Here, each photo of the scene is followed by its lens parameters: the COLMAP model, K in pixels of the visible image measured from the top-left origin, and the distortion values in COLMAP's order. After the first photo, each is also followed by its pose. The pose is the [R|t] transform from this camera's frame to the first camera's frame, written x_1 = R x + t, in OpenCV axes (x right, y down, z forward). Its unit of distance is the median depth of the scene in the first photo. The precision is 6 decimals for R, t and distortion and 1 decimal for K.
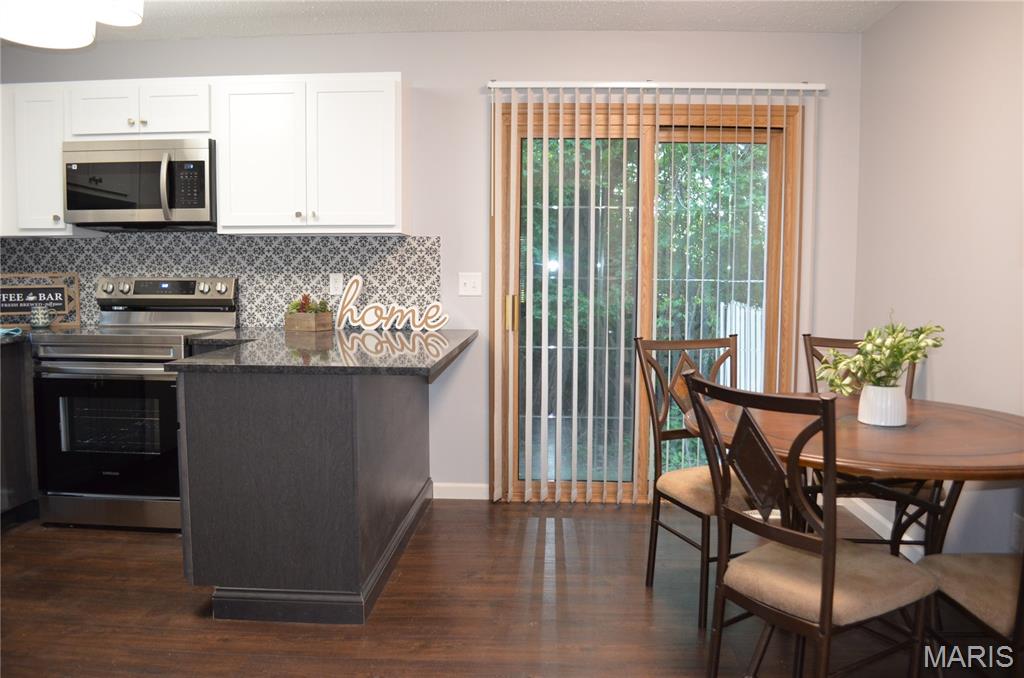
lens RADIAL K [[810.7, 0, 510.5], [0, 810.7, 338.8], [0, 0, 1]] dist [-0.067342, -0.011893]
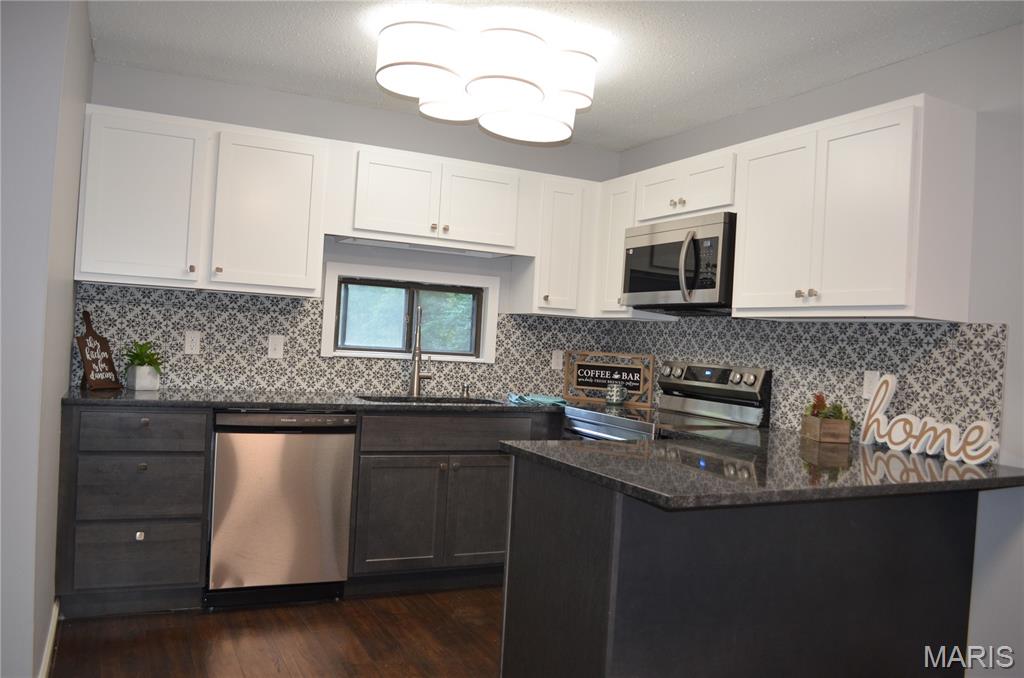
lens RADIAL K [[810.7, 0, 511.7], [0, 810.7, 338.7], [0, 0, 1]] dist [-0.067342, -0.011893]
pose [[0.484926, 0.021486, -0.874291, 0.282143], [-0.132470, 0.989968, -0.049146, -0.029507], [0.864464, 0.139650, 0.482908, 0.343663]]
